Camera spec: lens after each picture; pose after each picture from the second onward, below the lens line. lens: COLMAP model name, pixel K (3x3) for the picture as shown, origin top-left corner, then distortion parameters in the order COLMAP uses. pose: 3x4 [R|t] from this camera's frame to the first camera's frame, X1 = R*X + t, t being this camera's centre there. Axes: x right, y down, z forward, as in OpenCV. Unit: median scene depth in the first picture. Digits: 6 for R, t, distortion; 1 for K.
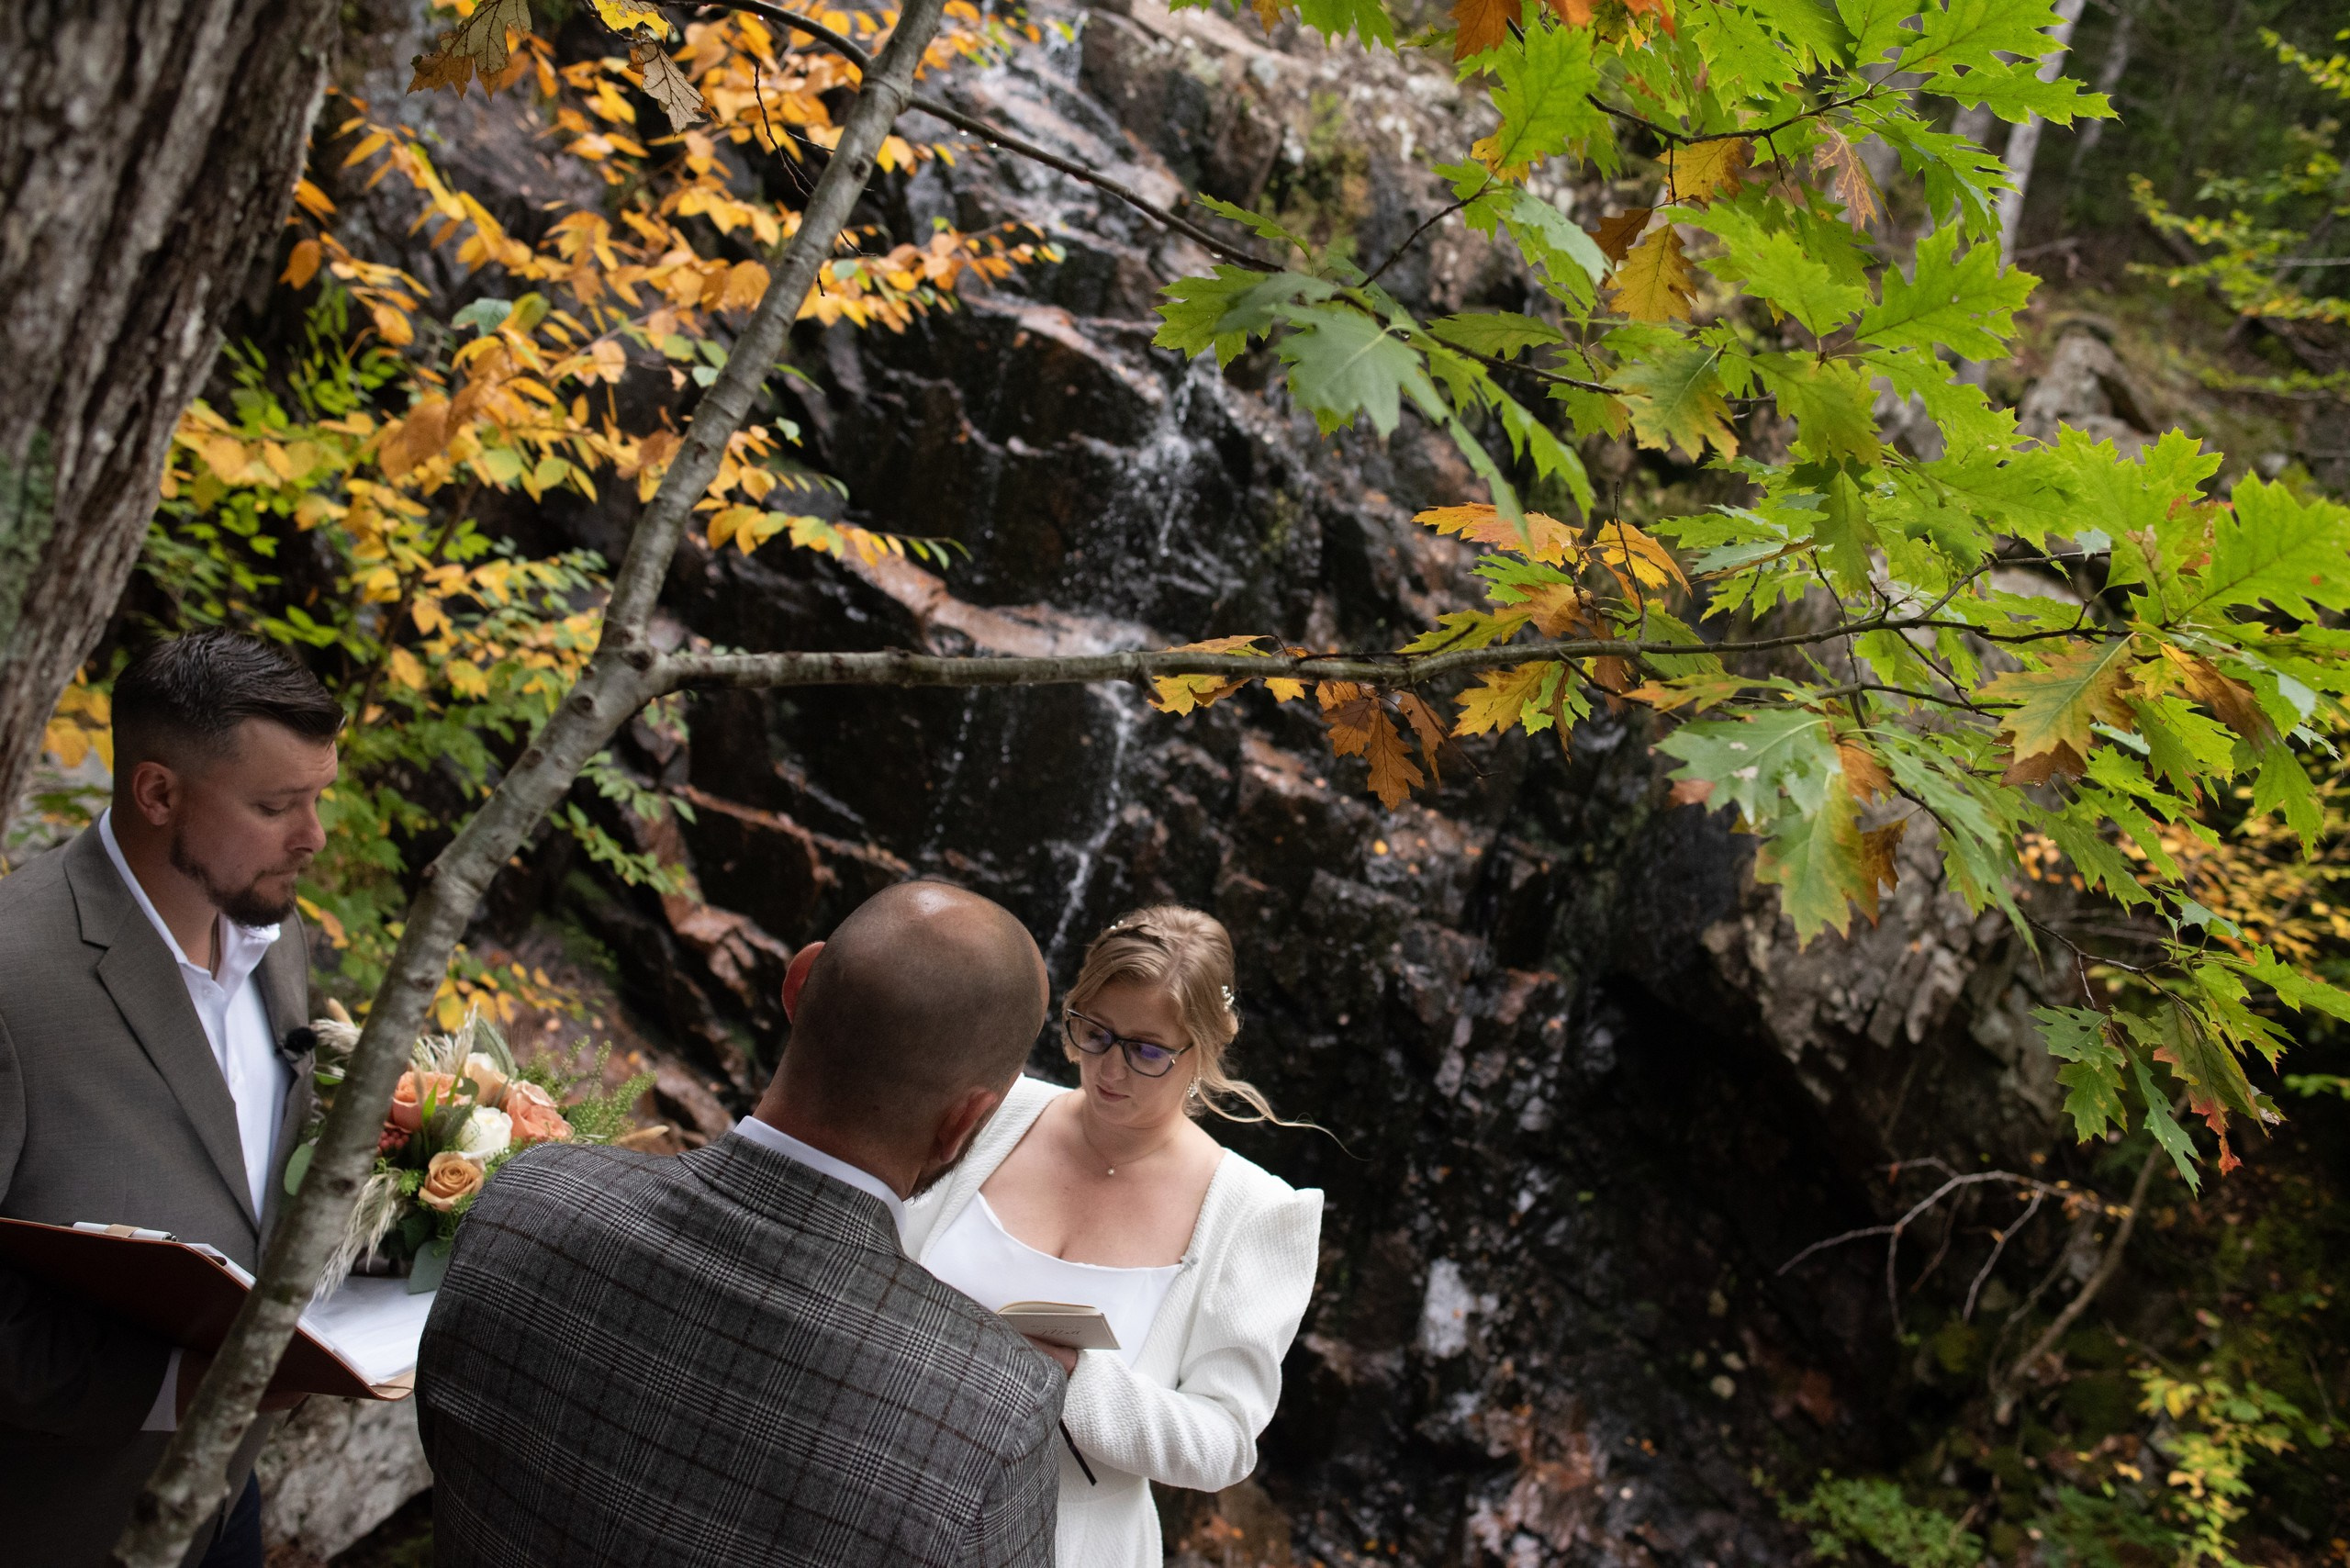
lens RADIAL K [[1890.5, 0, 1173.6], [0, 1890.5, 803.1], [0, 0, 1]] dist [-0.076725, 0.065607]
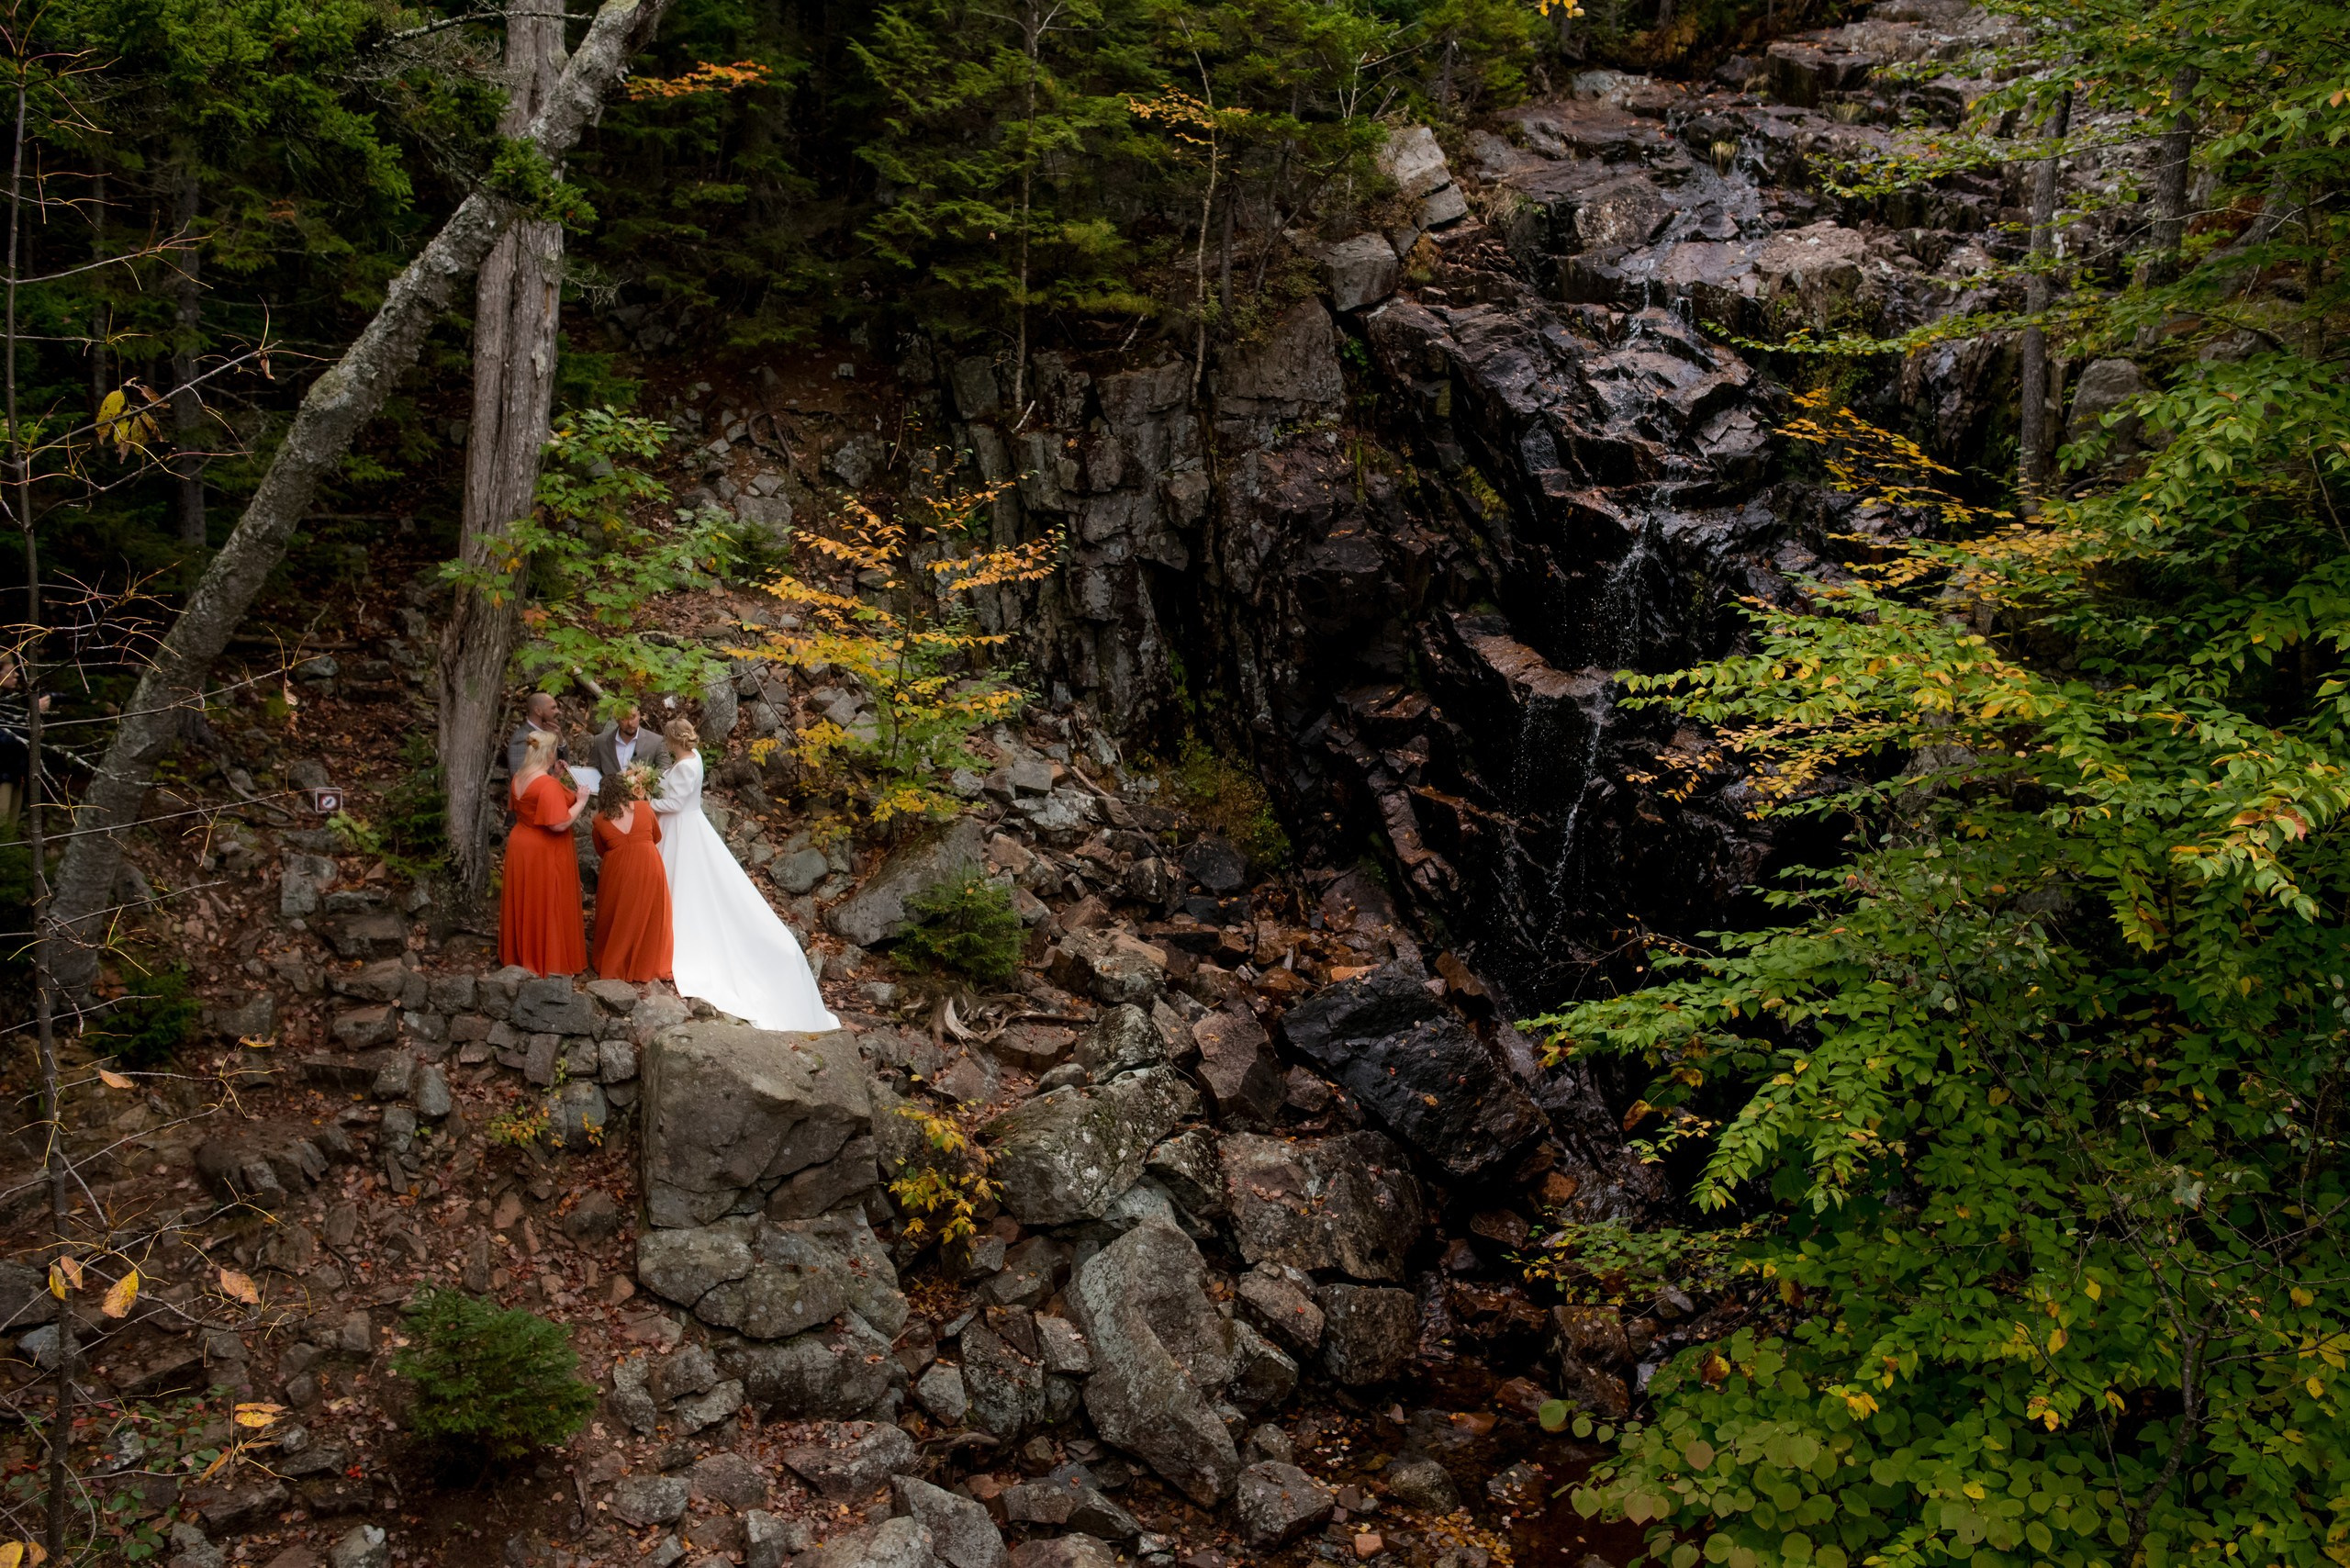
lens RADIAL K [[1890.5, 0, 1172.3], [0, 1890.5, 779.0], [0, 0, 1]] dist [-0.076725, 0.065607]
pose [[0.466471, -0.084896, -0.880453, 1.230962], [-0.008325, 0.994918, -0.100344, 0.168365], [0.884497, 0.054137, 0.463394, -0.093829]]
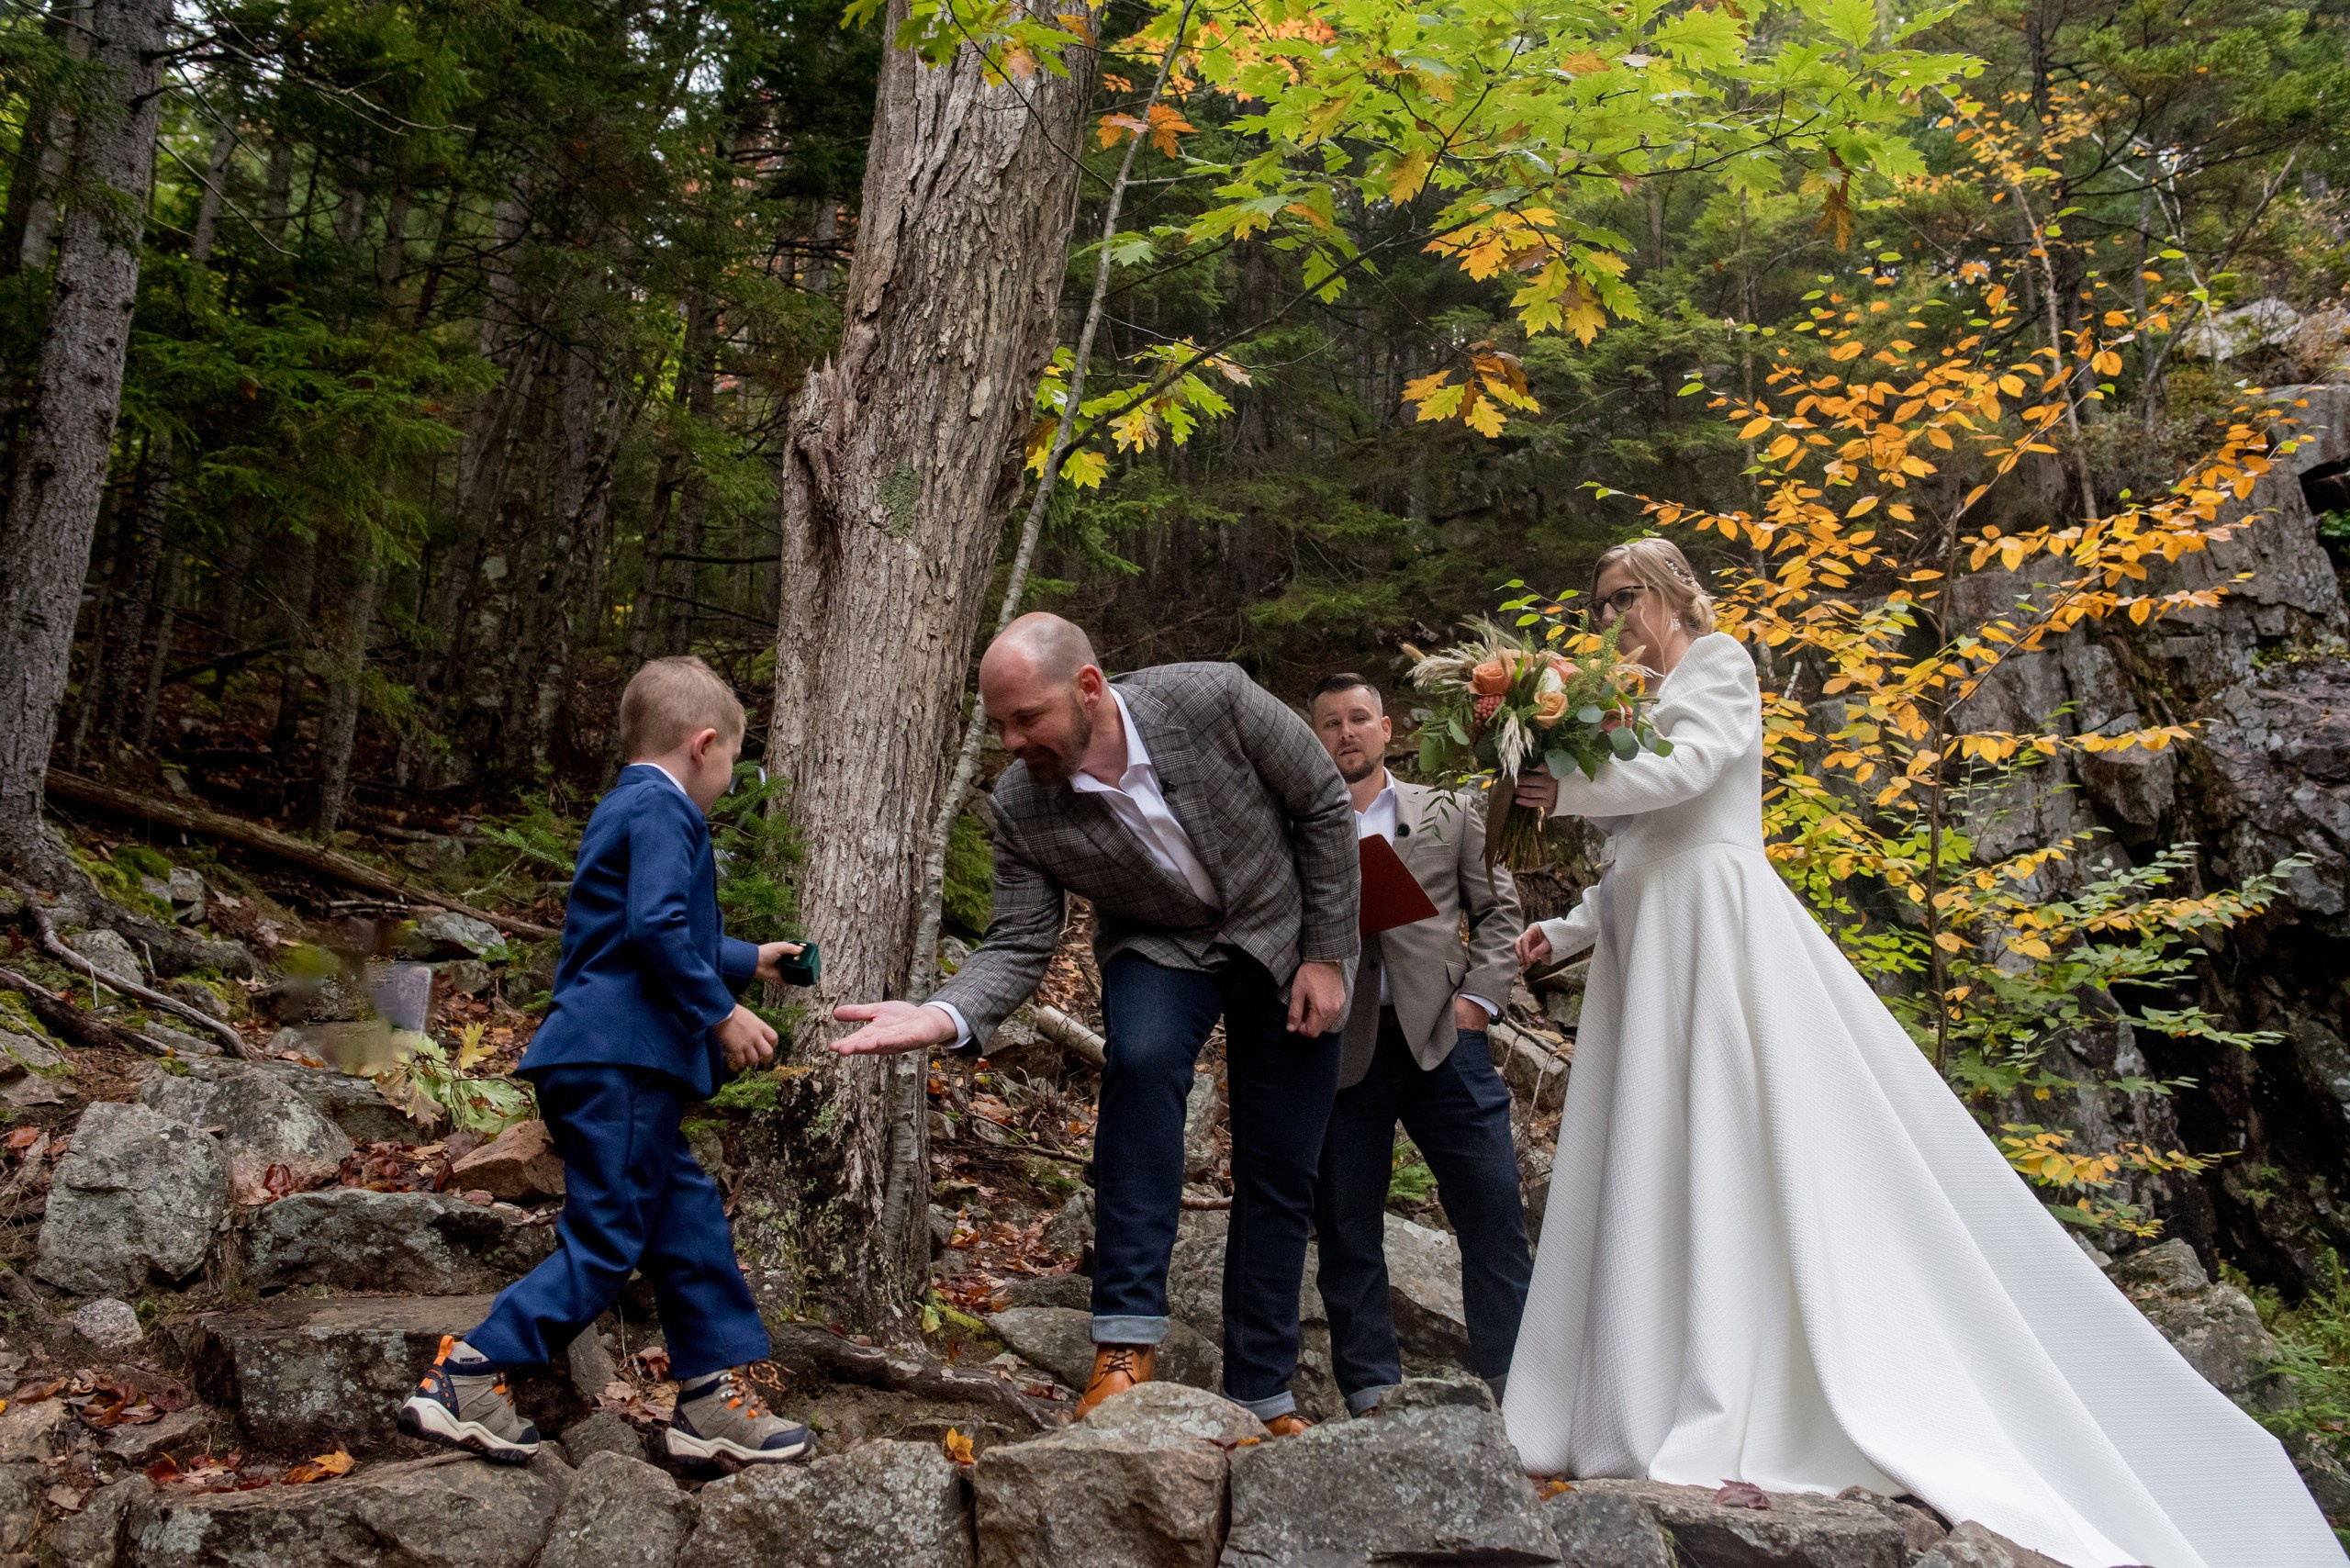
lens RADIAL K [[1890.5, 0, 1180.8], [0, 1890.5, 789.4], [0, 0, 1]] dist [-0.076725, 0.065607]
pose [[0.324397, -0.537879, -0.778108, 0.212969], [0.038521, 0.829423, -0.557292, 0.228896], [0.945136, 0.150810, 0.289781, 0.019911]]
